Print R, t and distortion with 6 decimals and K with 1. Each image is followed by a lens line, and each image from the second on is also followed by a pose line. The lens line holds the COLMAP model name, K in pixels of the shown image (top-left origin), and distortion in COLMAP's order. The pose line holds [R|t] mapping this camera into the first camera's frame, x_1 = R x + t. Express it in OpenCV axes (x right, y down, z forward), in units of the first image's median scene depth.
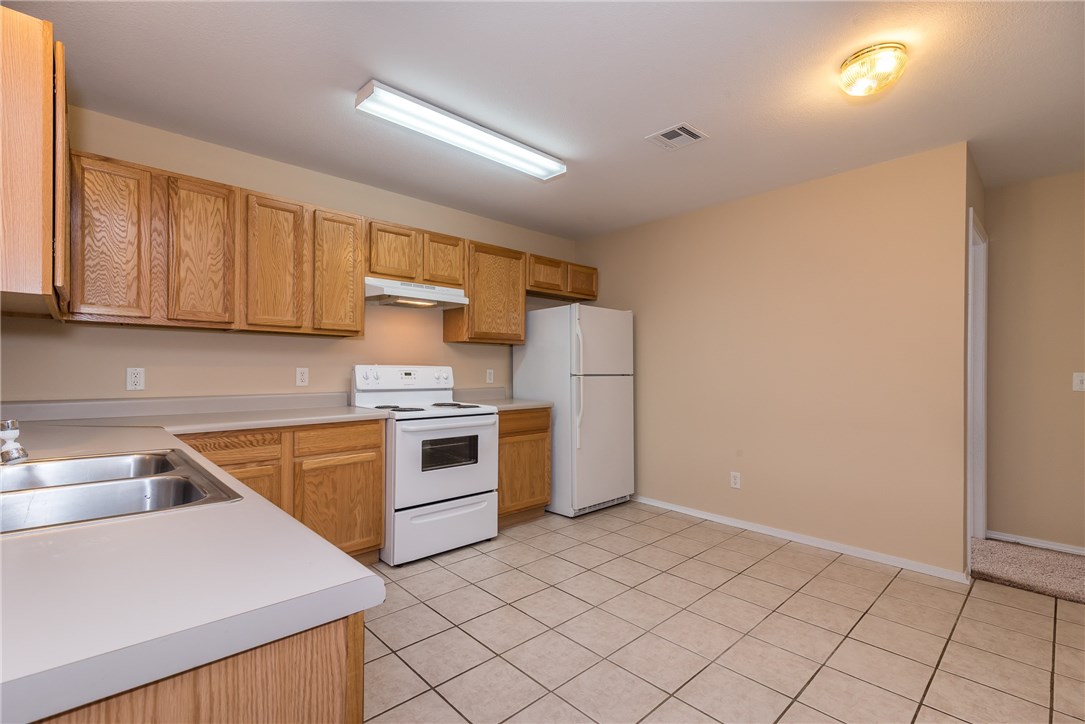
lens RADIAL K [[482.6, 0, 526.7], [0, 482.6, 367.8], [0, 0, 1]] dist [0.011517, -0.000189]
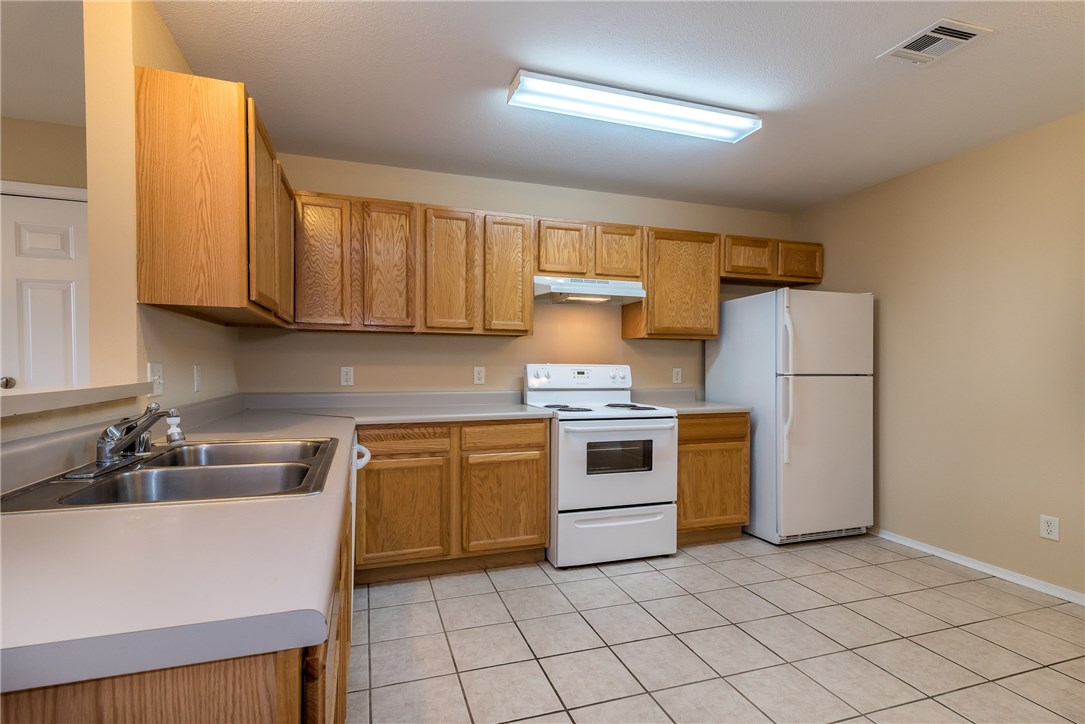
lens RADIAL K [[482.6, 0, 529.2], [0, 482.6, 376.4], [0, 0, 1]] dist [0.011517, -0.000189]
pose [[0.905832, 0.005519, -0.423600, 0.082562], [0.002564, 0.999825, 0.018509, 0.001461], [0.423629, -0.017852, 0.905660, 0.085261]]
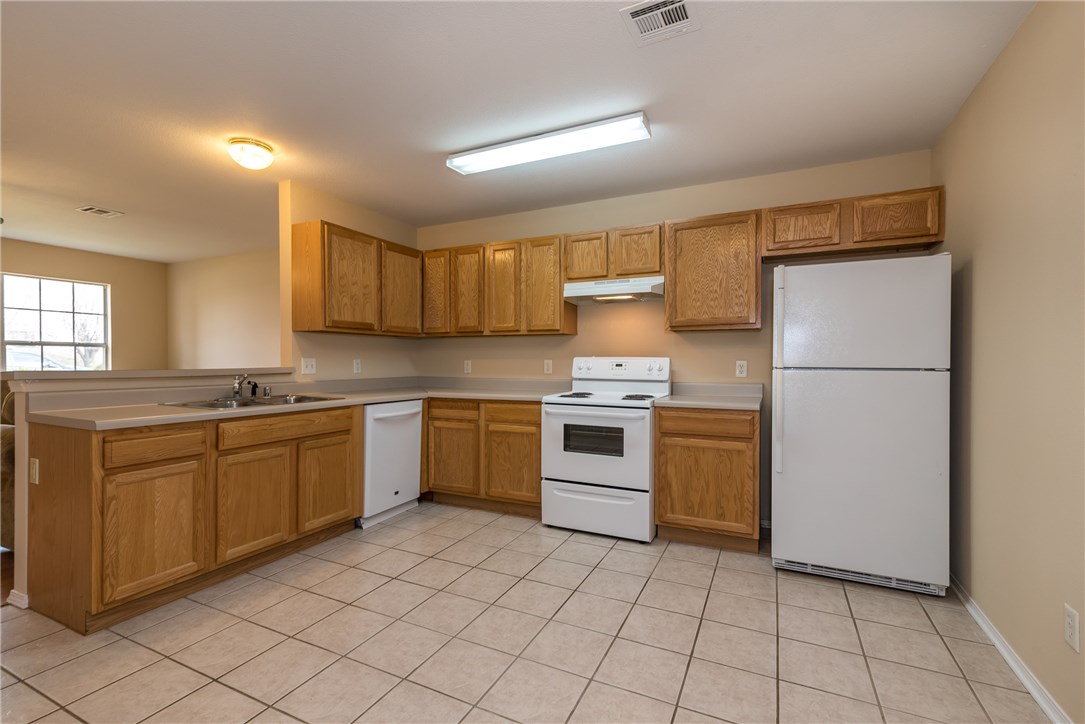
lens RADIAL K [[482.6, 0, 544.2], [0, 482.6, 365.2], [0, 0, 1]] dist [0.011517, -0.000189]
pose [[0.367638, 0.008242, -0.929932, 0.779958], [0.005608, 0.999923, 0.011079, 0.000417], [0.929952, -0.009289, 0.367563, 0.519614]]
